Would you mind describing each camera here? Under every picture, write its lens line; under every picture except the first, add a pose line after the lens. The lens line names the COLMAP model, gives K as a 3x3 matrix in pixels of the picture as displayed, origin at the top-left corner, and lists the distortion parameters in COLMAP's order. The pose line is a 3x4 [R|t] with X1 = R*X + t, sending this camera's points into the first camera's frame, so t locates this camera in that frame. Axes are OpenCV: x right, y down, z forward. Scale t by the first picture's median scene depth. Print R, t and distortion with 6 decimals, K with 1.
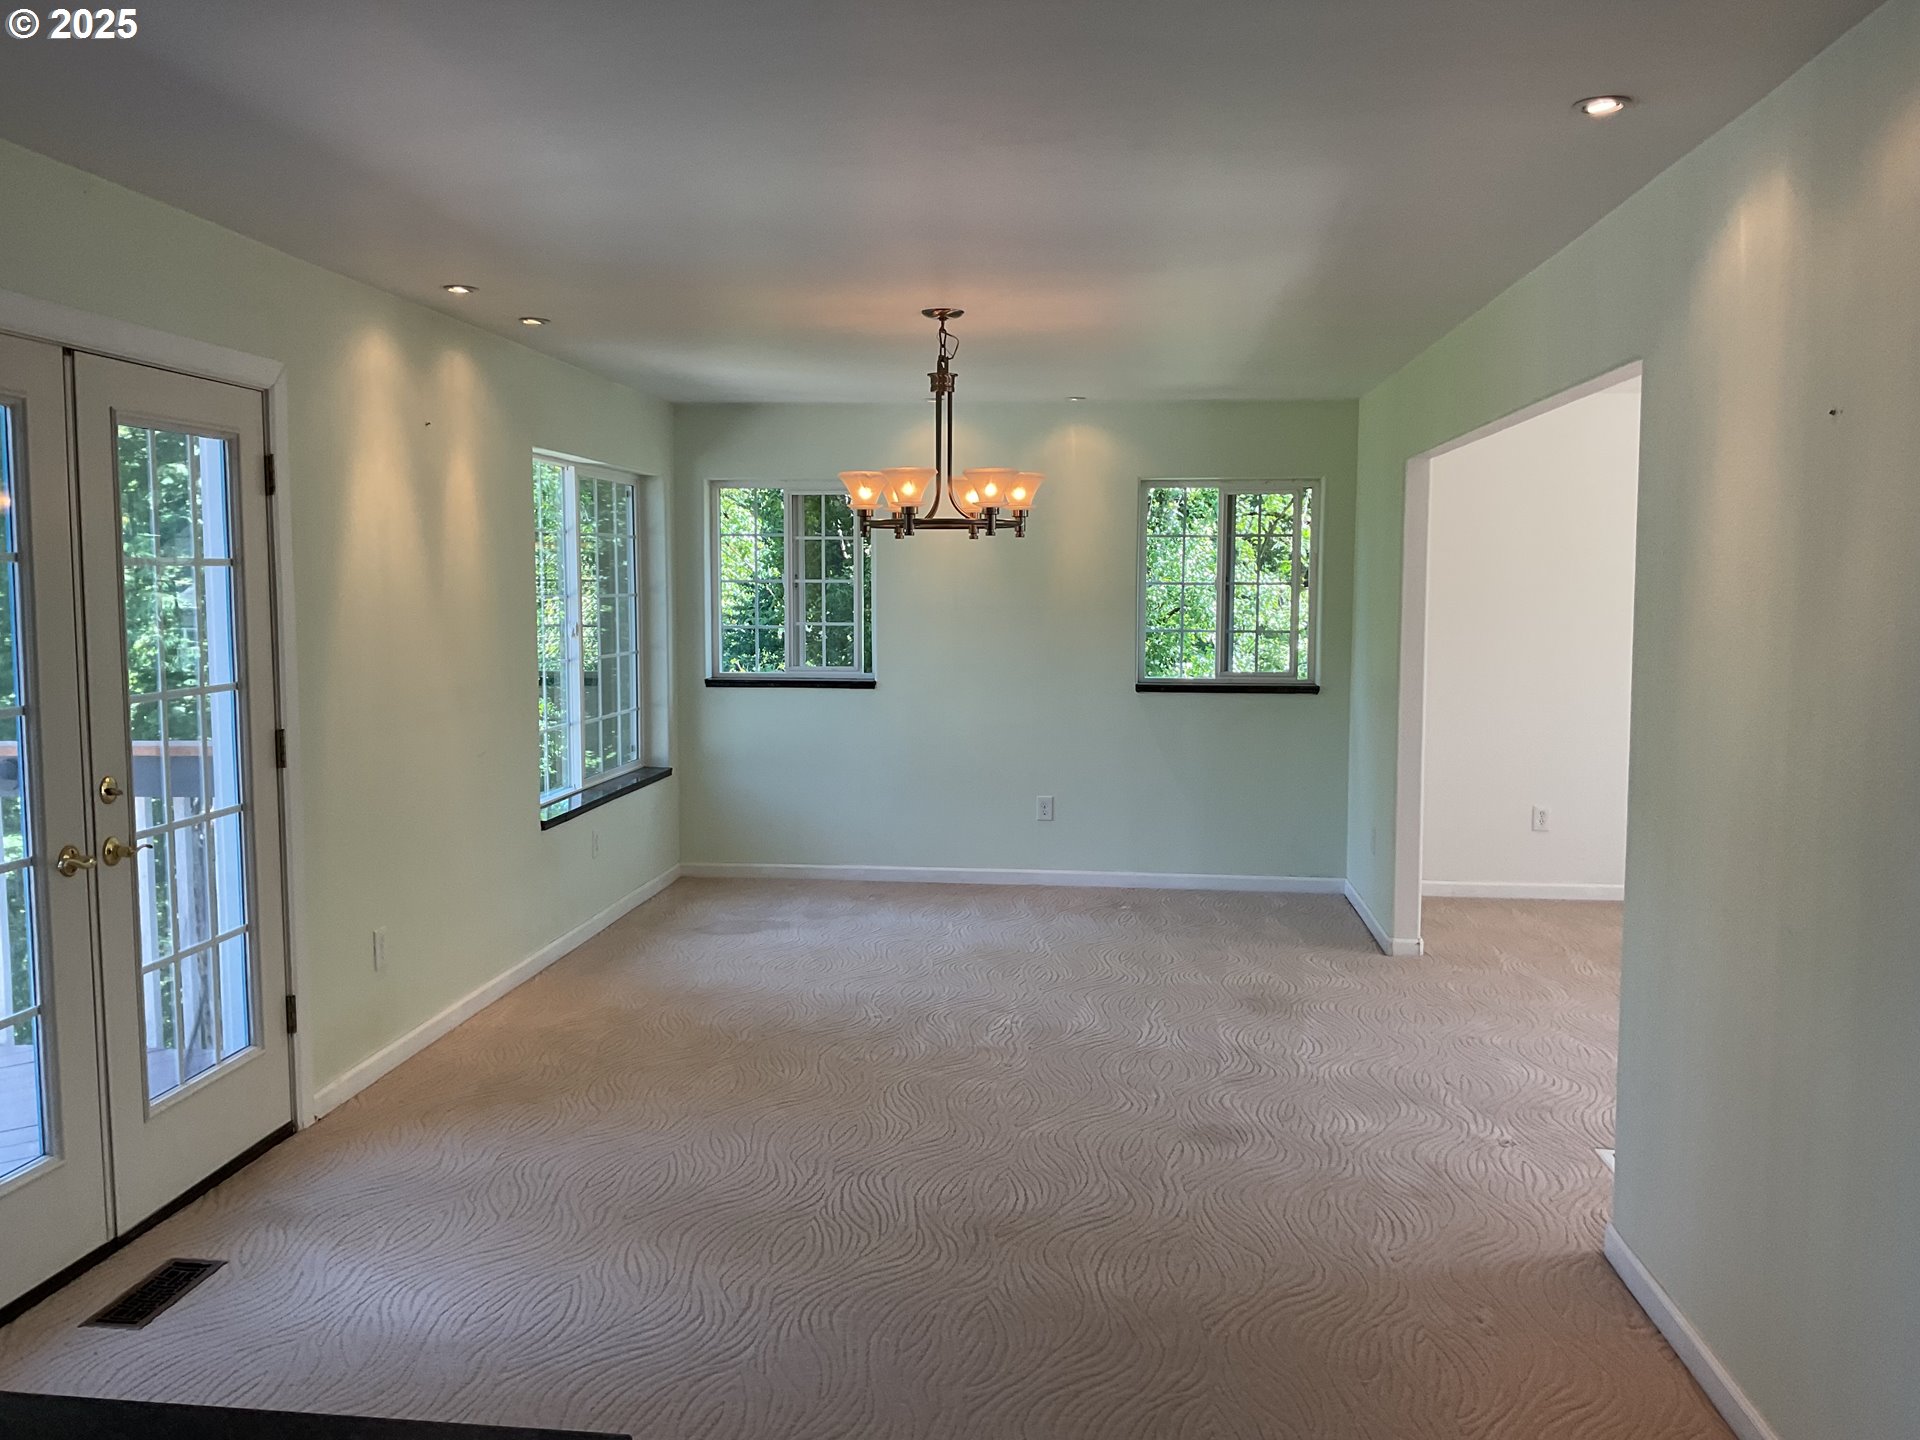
lens RADIAL K [[1585.0, 0, 960.0], [0, 1585.0, 720.0], [0, 0, 1]] dist [0.055114, -0.145481]
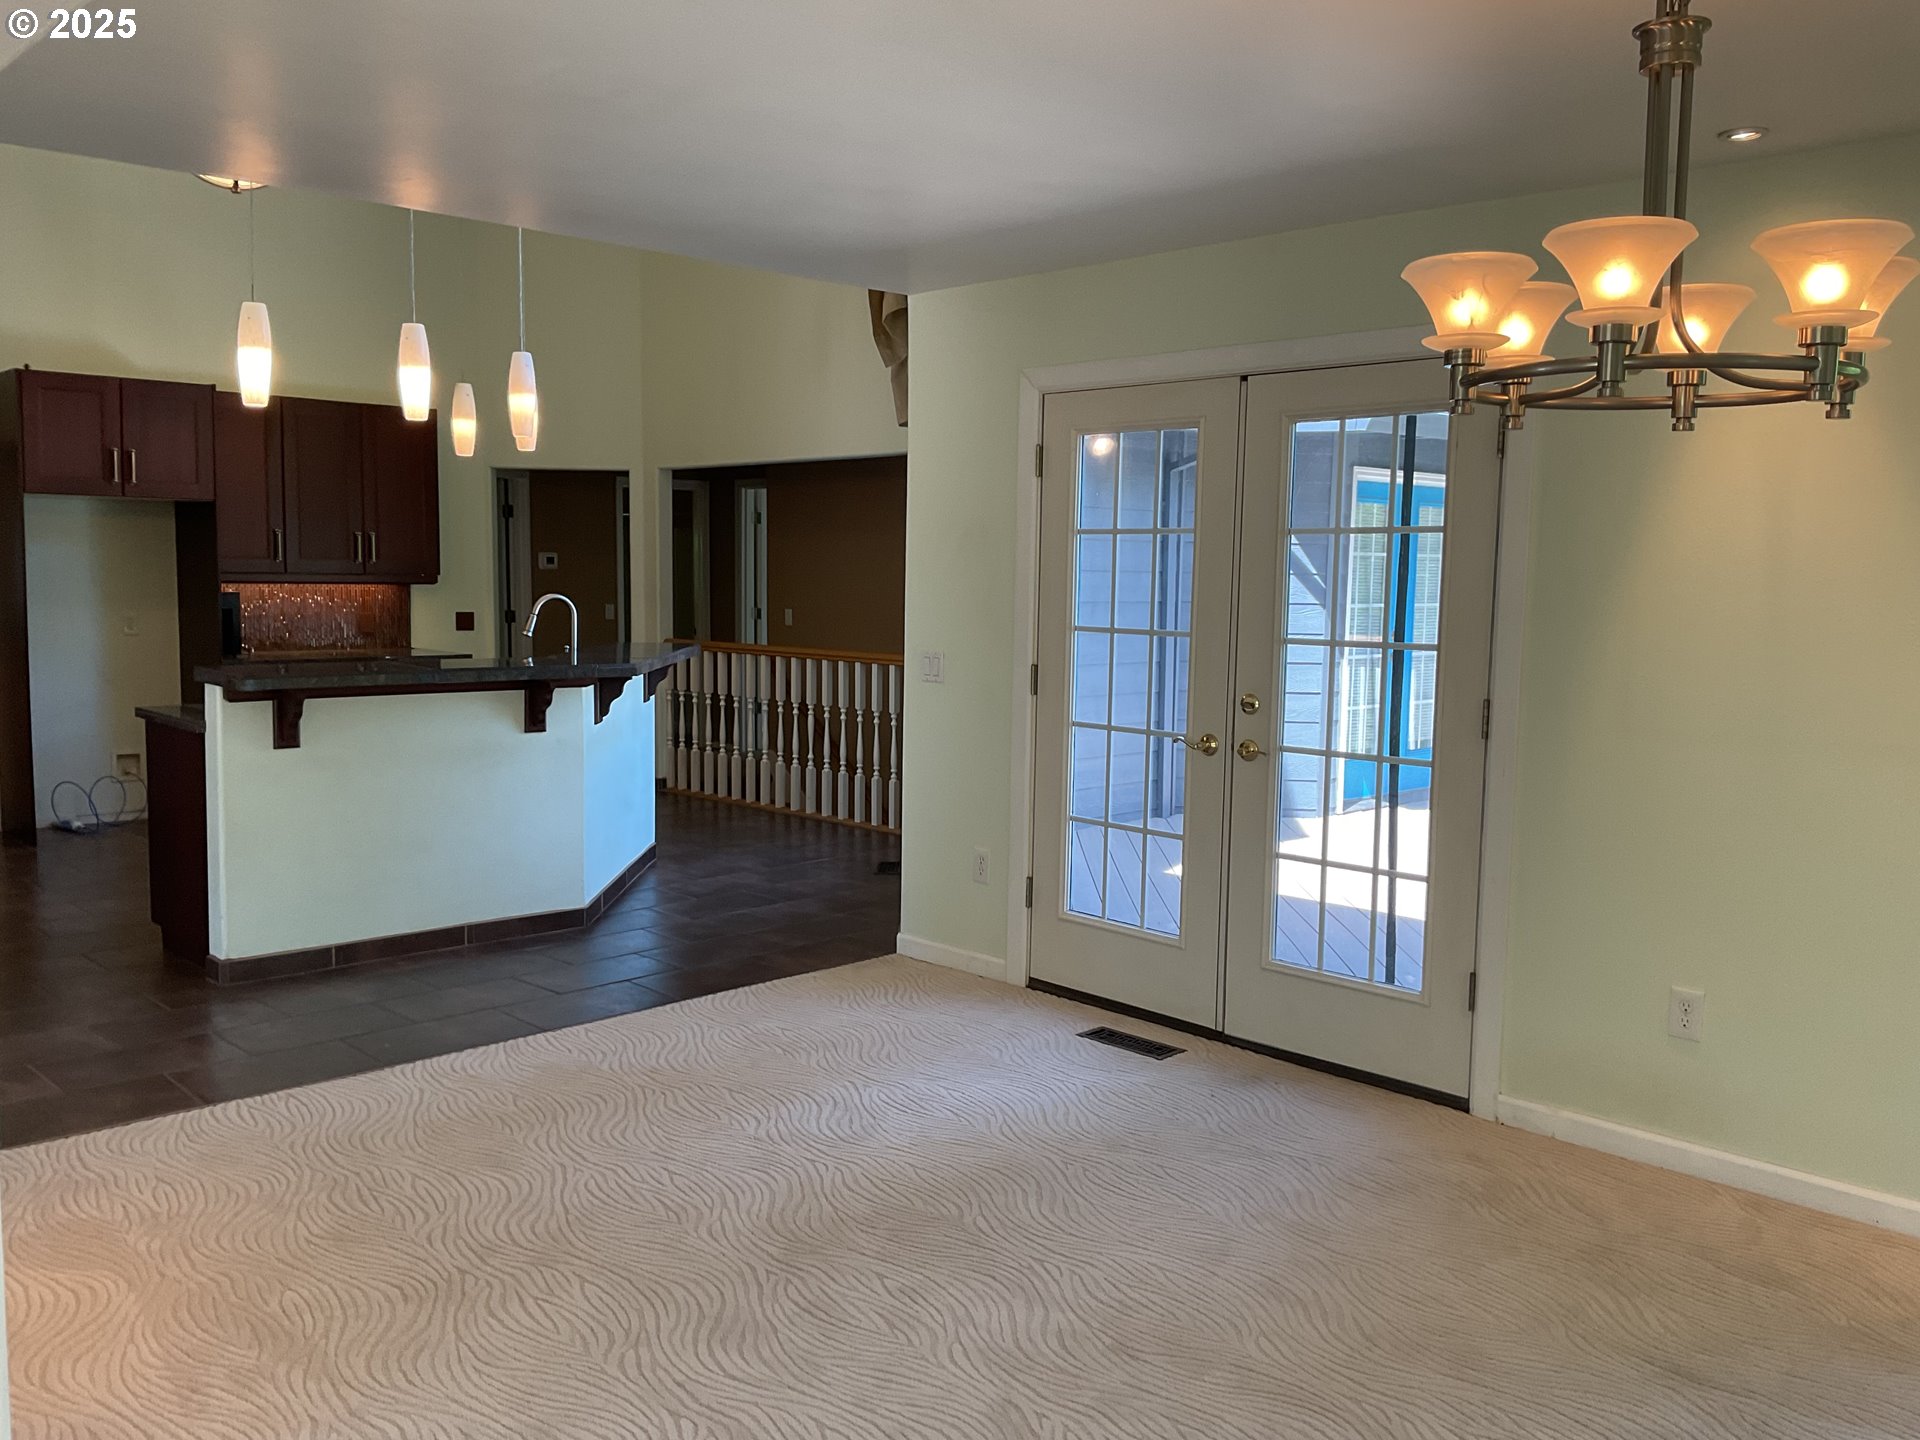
lens RADIAL K [[1585.0, 0, 960.0], [0, 1585.0, 720.0], [0, 0, 1]] dist [0.055114, -0.145481]
pose [[-0.648722, 0.063110, -0.758404, 0.513004], [-0.081512, 0.985061, 0.151694, -0.101377], [0.756647, 0.160226, -0.633887, 1.352312]]
